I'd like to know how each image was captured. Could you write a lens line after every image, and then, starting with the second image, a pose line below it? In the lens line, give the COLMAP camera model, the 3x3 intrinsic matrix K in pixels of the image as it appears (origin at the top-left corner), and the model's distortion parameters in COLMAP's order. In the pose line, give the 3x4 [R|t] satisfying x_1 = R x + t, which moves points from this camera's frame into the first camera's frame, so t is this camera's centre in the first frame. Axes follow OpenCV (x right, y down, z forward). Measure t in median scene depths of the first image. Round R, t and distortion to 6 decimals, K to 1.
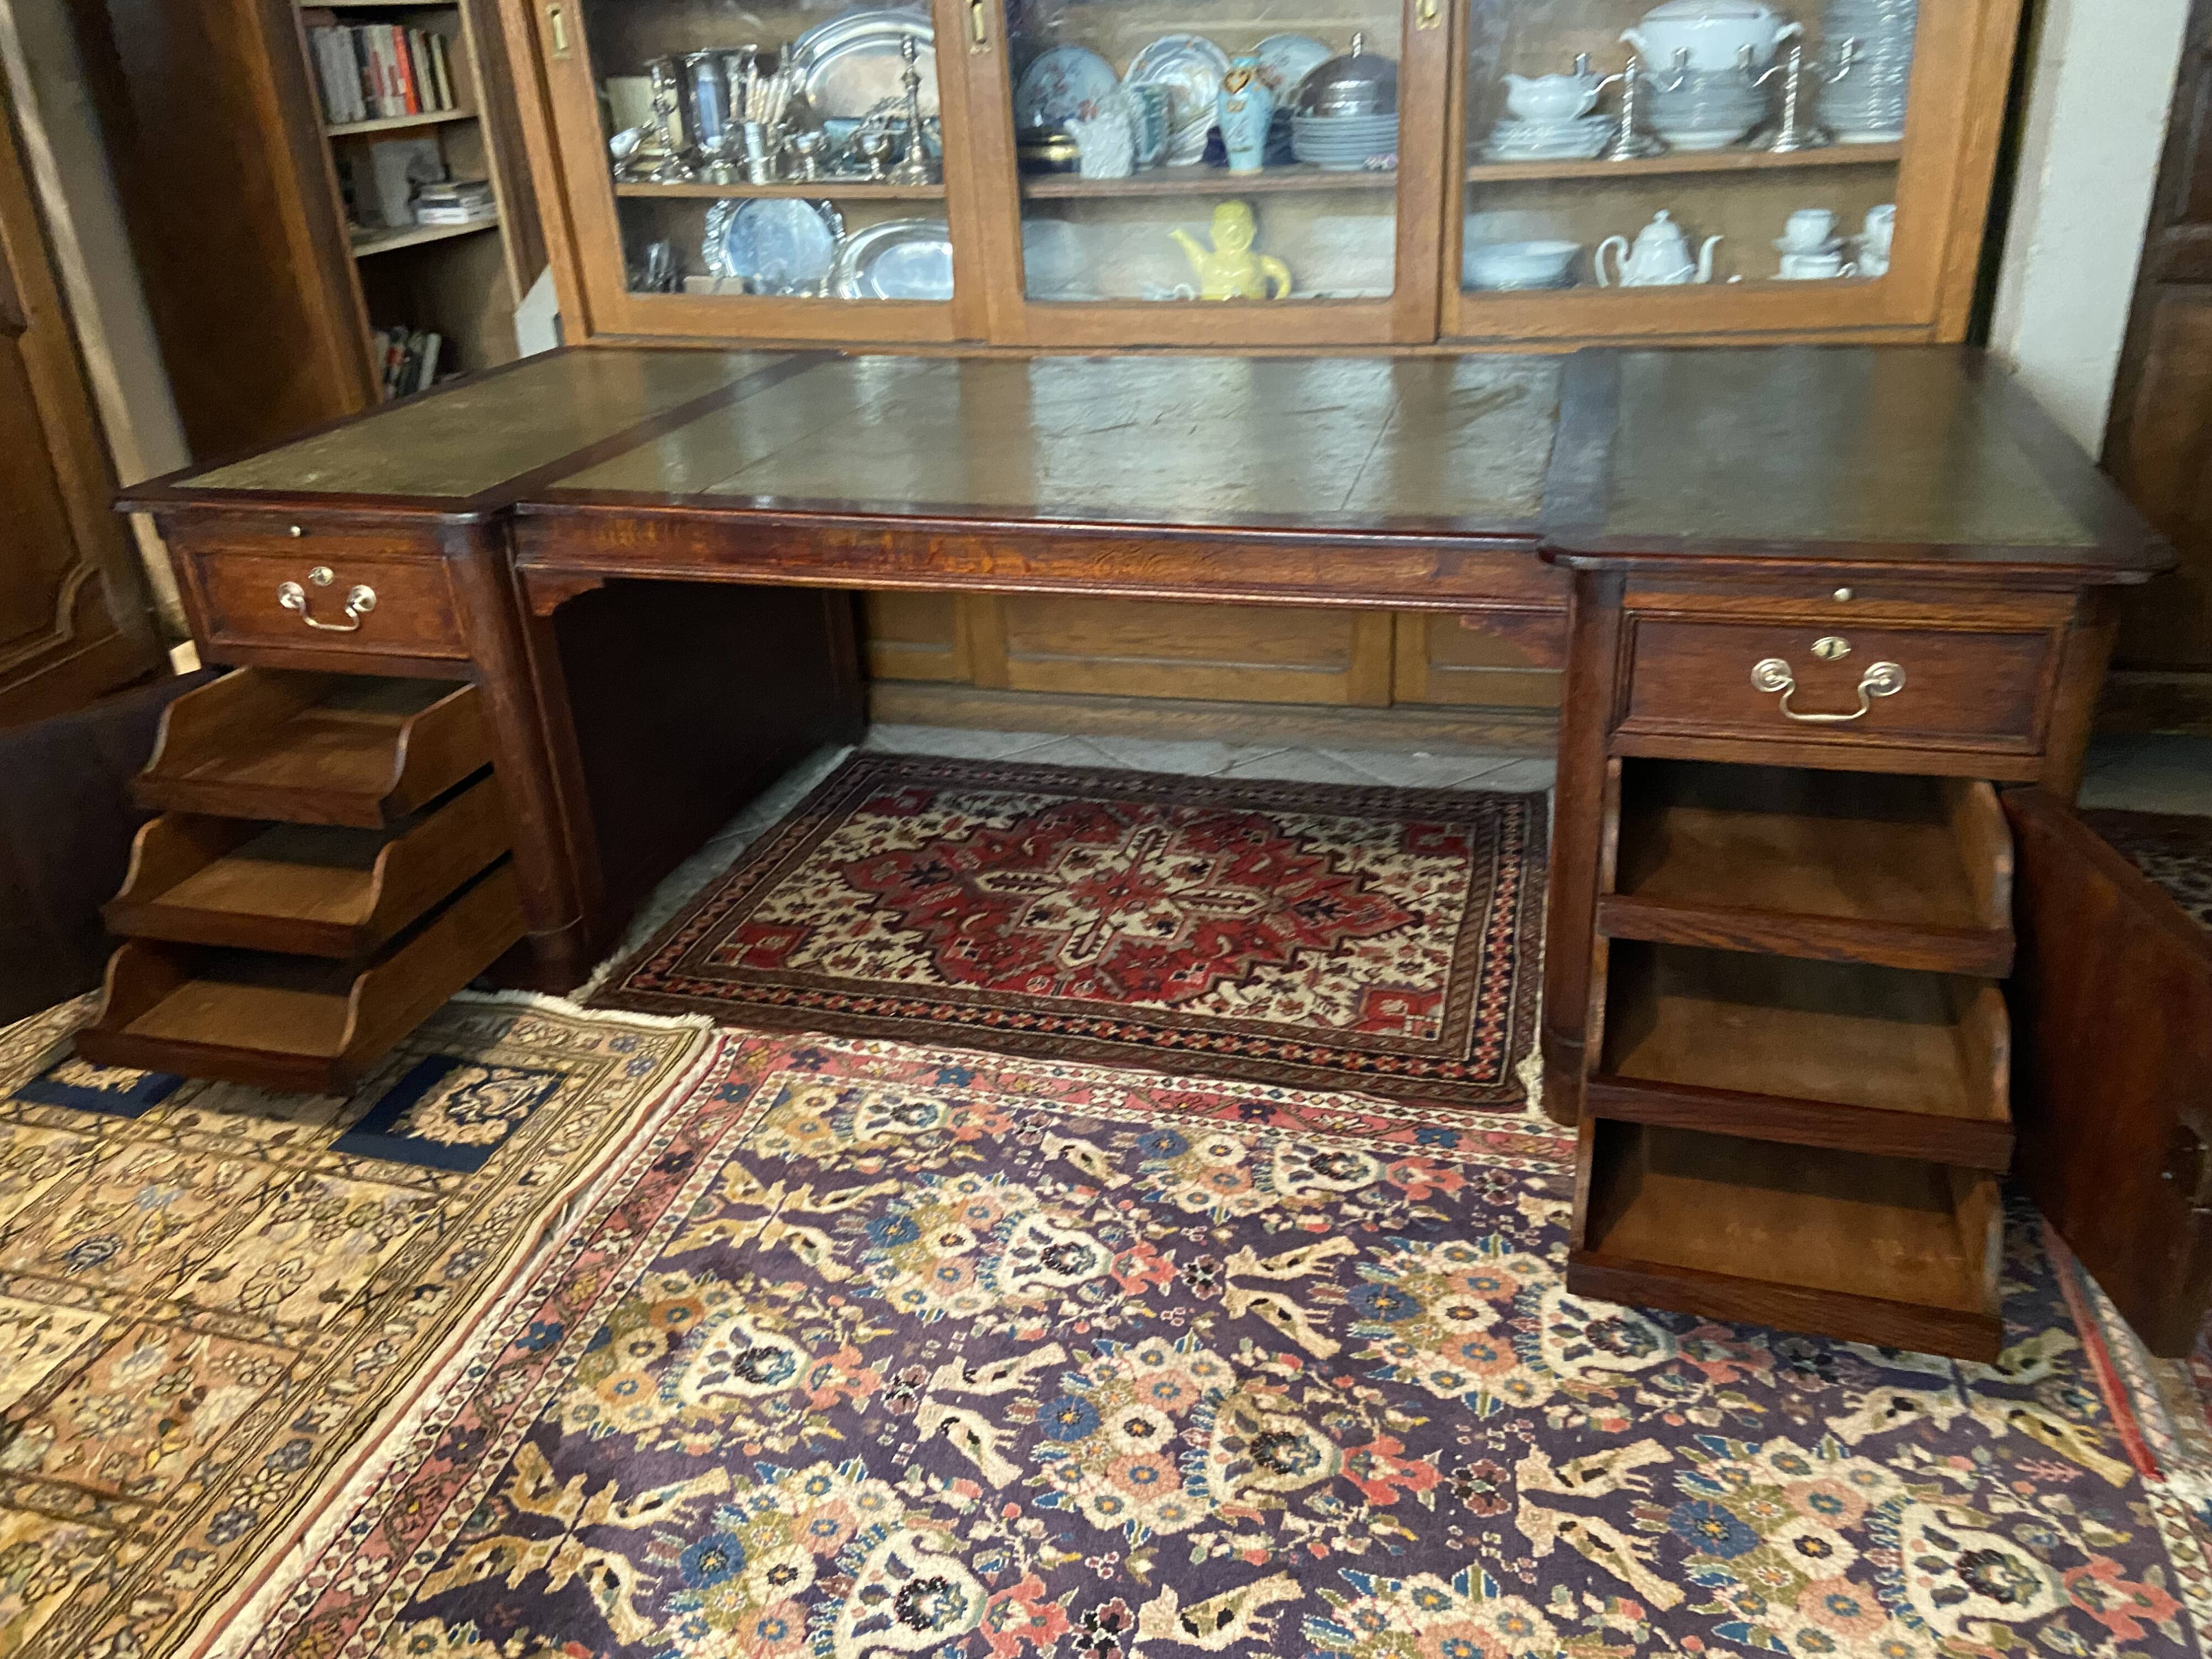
lens RADIAL K [[1672.1, 0, 1113.8], [0, 1672.1, 802.5], [0, 0, 1]] dist [0.125425, -0.160419]
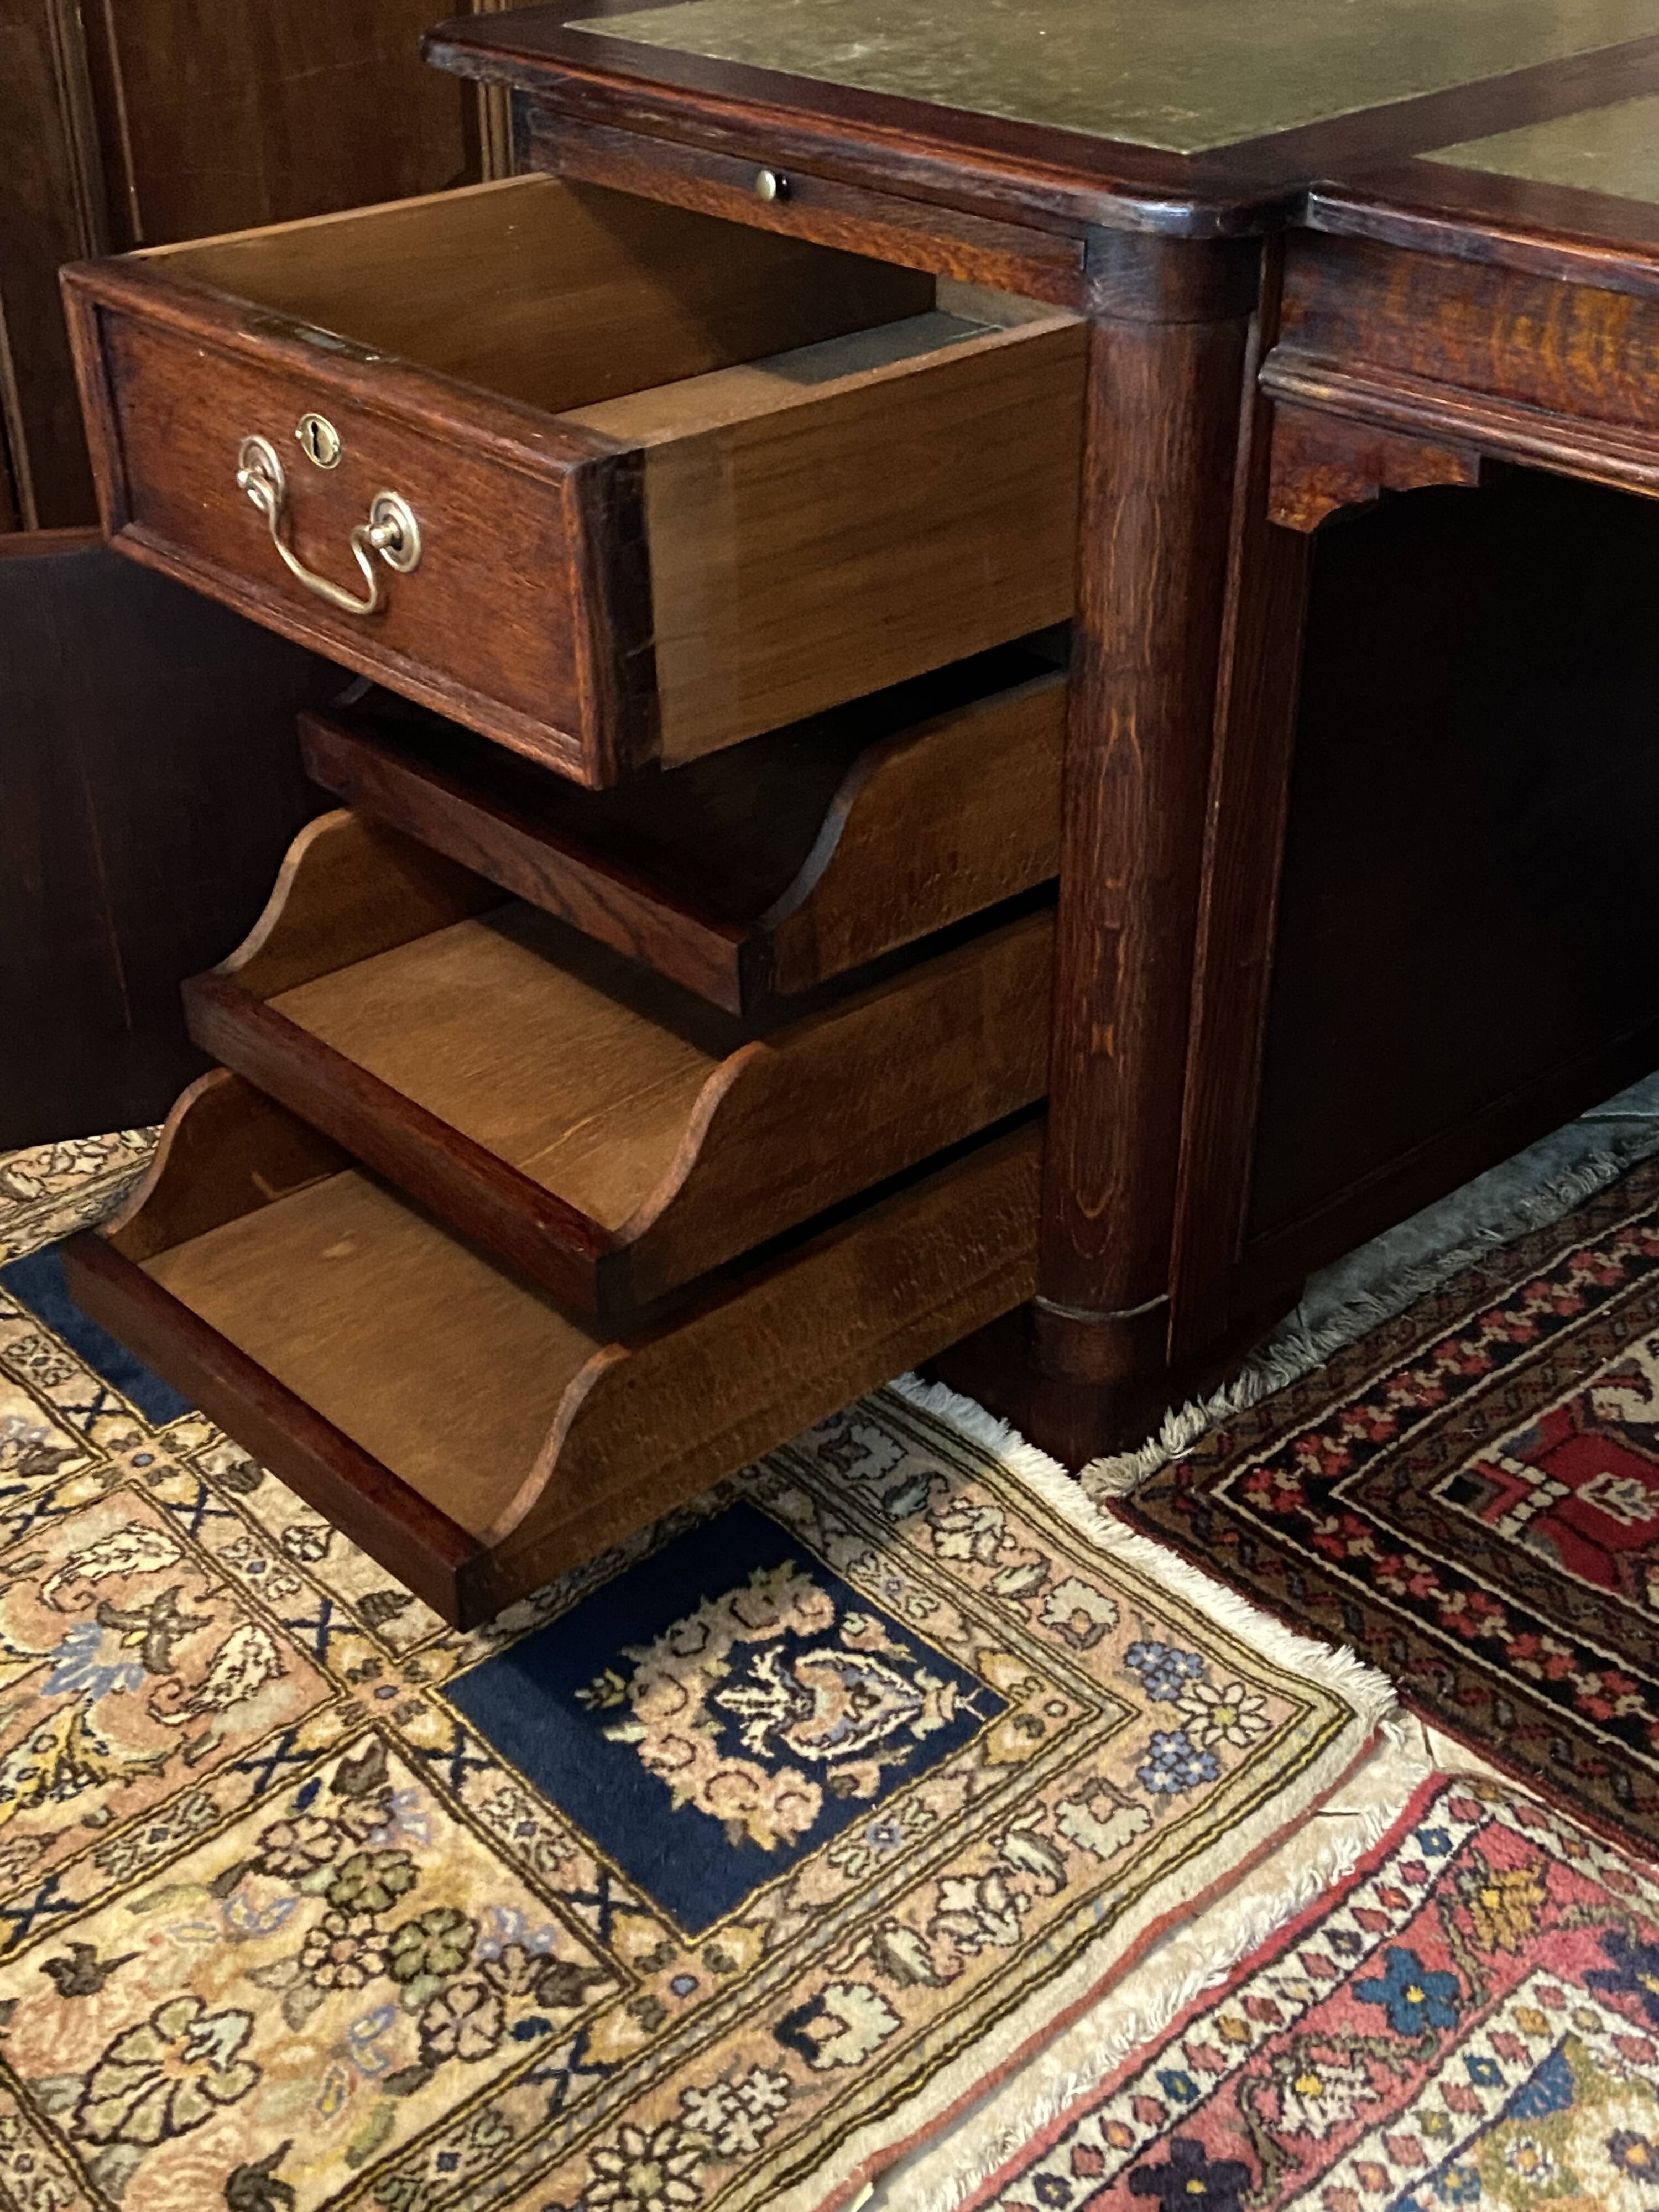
lens RADIAL K [[2564.6, 0, 791.5], [0, 2564.6, 1099.1], [0, 0, 1]] dist [0.182096, -0.525324]
pose [[0.840335, 0.319216, -0.438108, -0.178872], [-0.256700, 0.946192, 0.197041, -0.094323], [0.477433, -0.053118, 0.877061, 0.563155]]
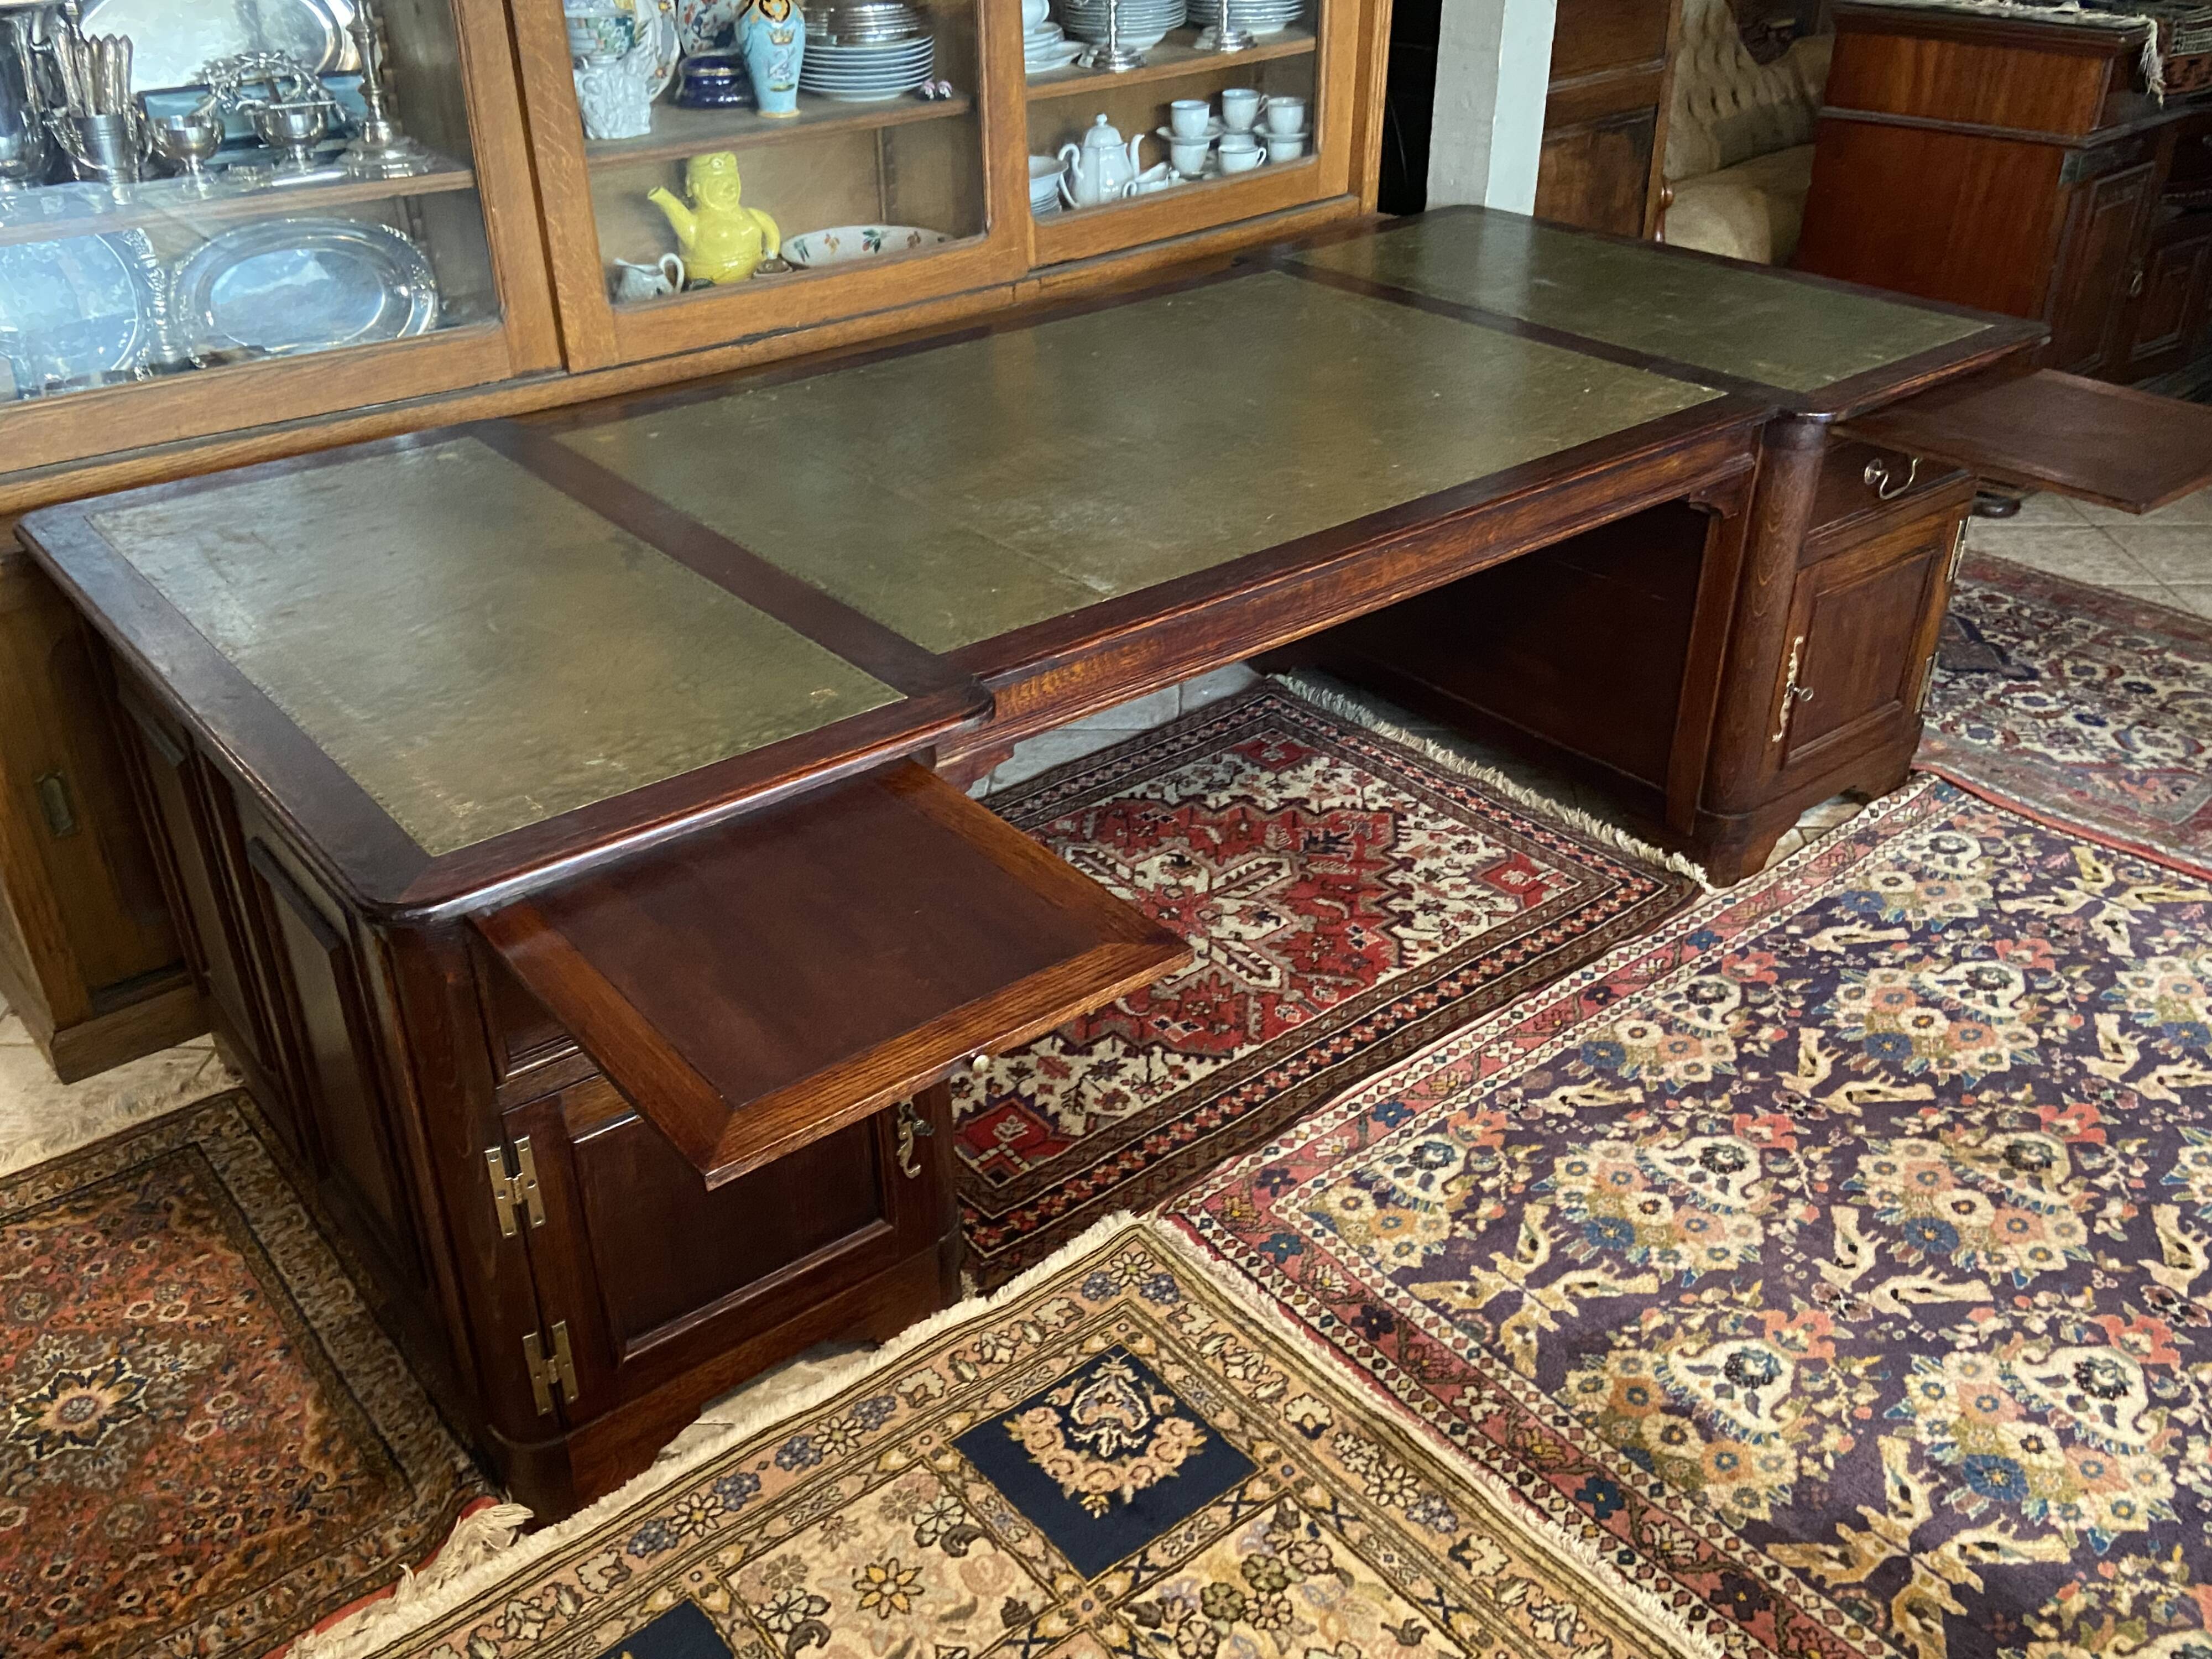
lens RADIAL K [[1903.8, 0, 1103.4], [0, 1903.8, 843.3], [0, 0, 1]] dist [0.127747, -0.160641]
pose [[0.592052, -0.374421, 0.713641, -1.077683], [0.330631, 0.920416, 0.208610, -0.305352], [-0.734954, 0.112444, 0.668729, 0.454308]]
